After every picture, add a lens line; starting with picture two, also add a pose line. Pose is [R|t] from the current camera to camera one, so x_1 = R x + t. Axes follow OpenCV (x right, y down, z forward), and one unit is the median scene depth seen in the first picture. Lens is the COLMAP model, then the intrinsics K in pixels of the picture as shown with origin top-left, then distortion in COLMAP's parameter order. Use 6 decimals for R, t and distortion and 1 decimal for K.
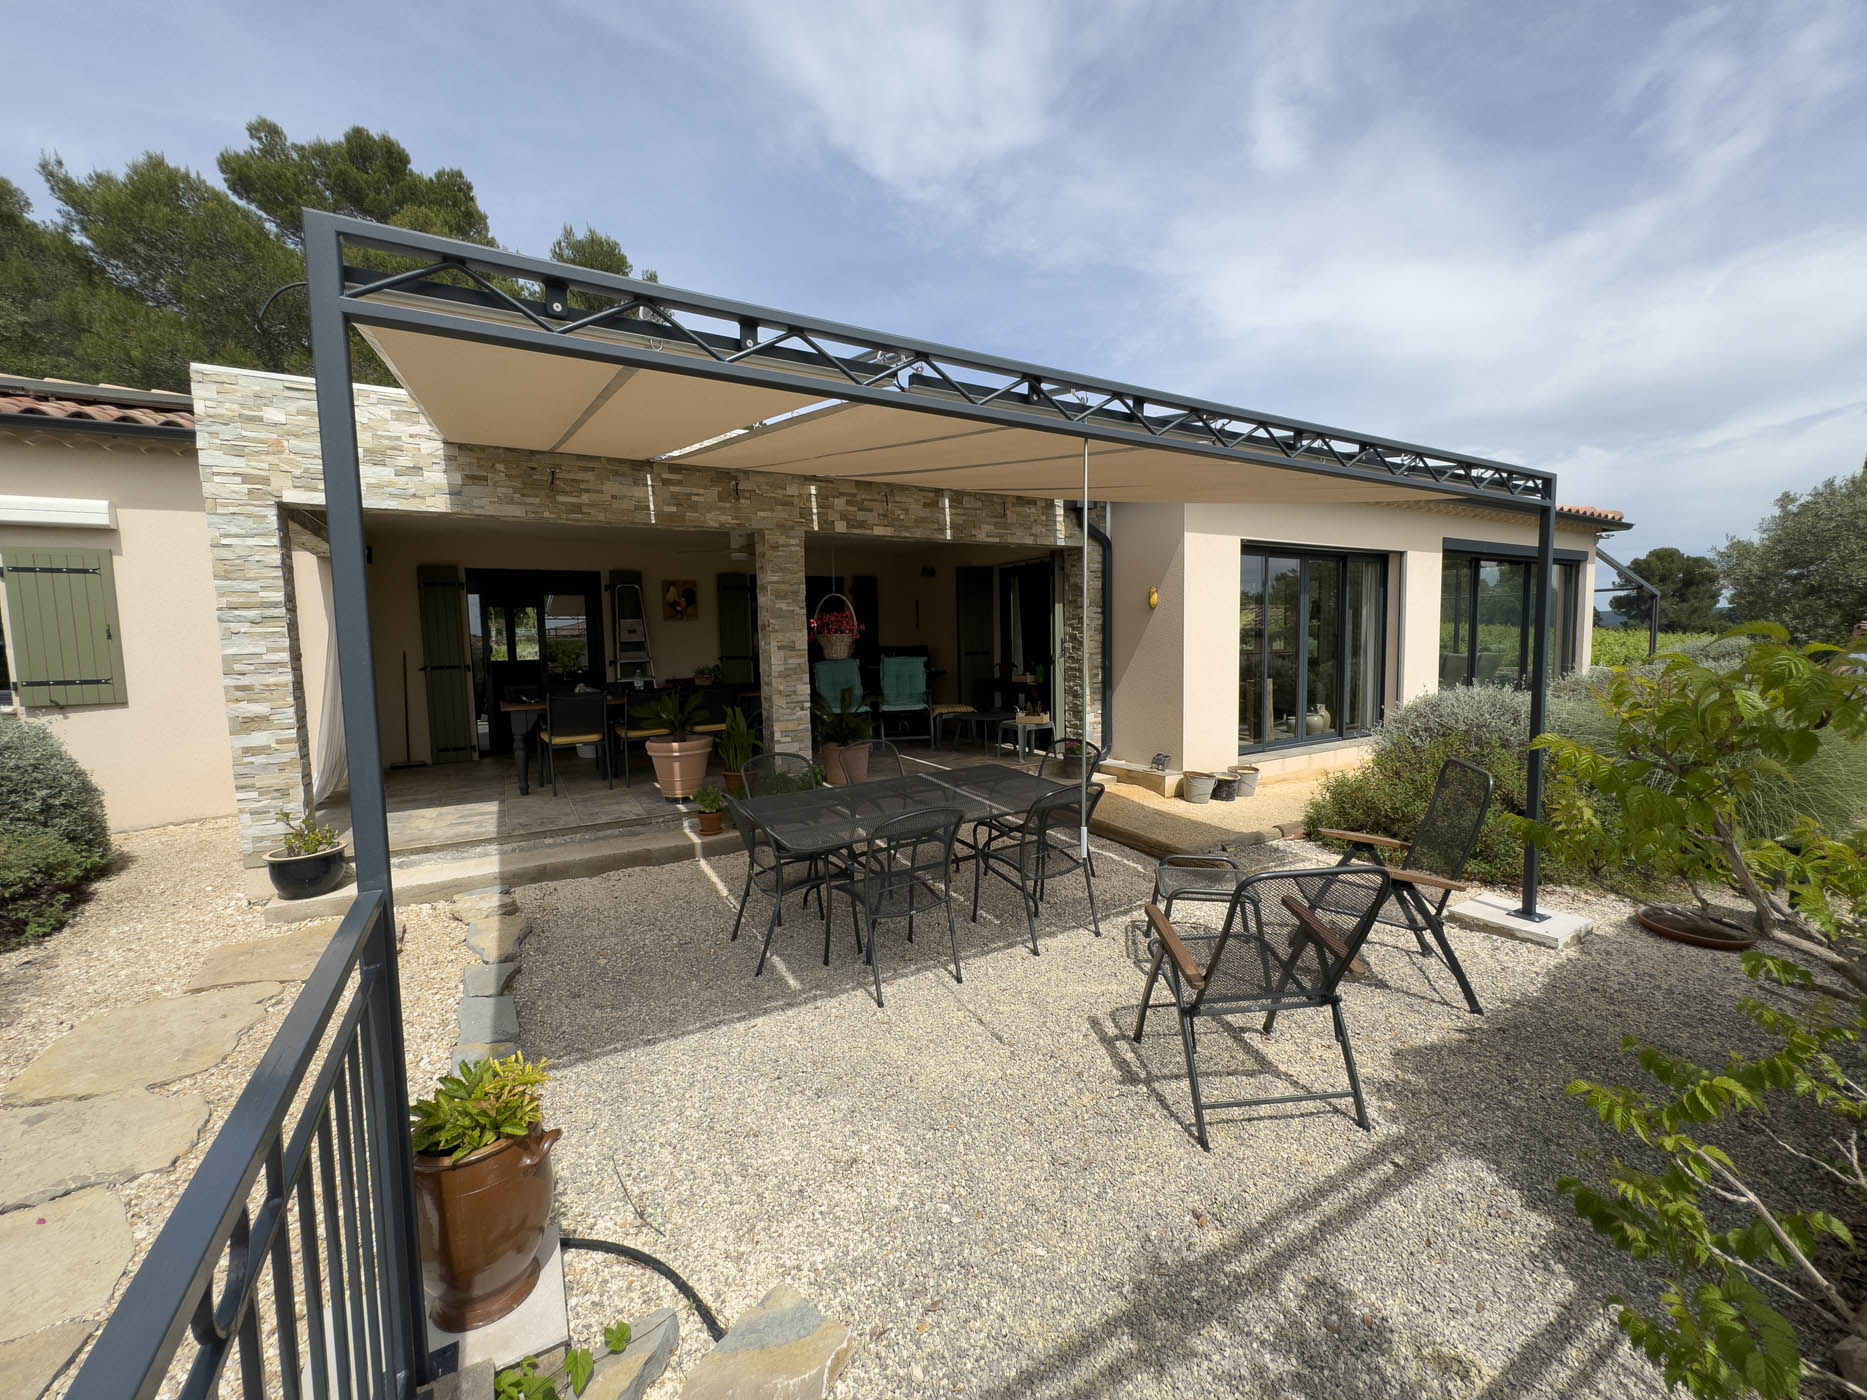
lens RADIAL K [[747.0, 0, 923.1], [0, 747.0, 692.0], [0, 0, 1]] dist [-0.001043, -0.000136]
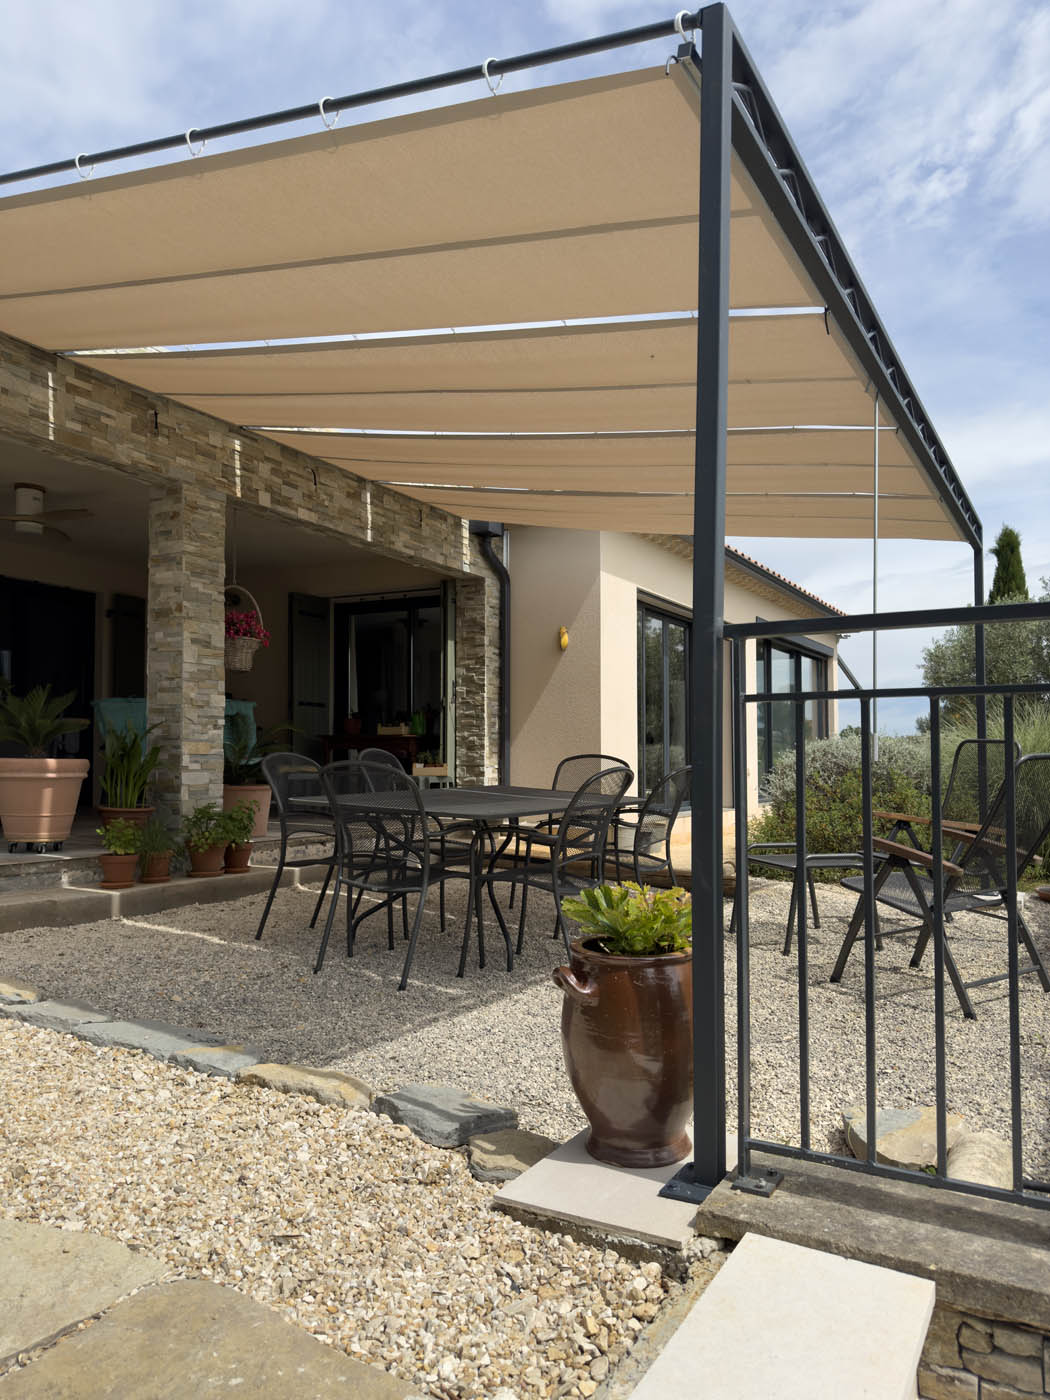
lens RADIAL K [[966.0, 0, 574.5], [0, 966.0, 705.0], [0, 0, 1]] dist [0.078979, -0.128470]
pose [[0.850888, 0.056862, 0.522261, -0.353453], [0.008400, 0.992525, -0.121748, 0.118003], [-0.525280, 0.107981, 0.844050, -0.003845]]
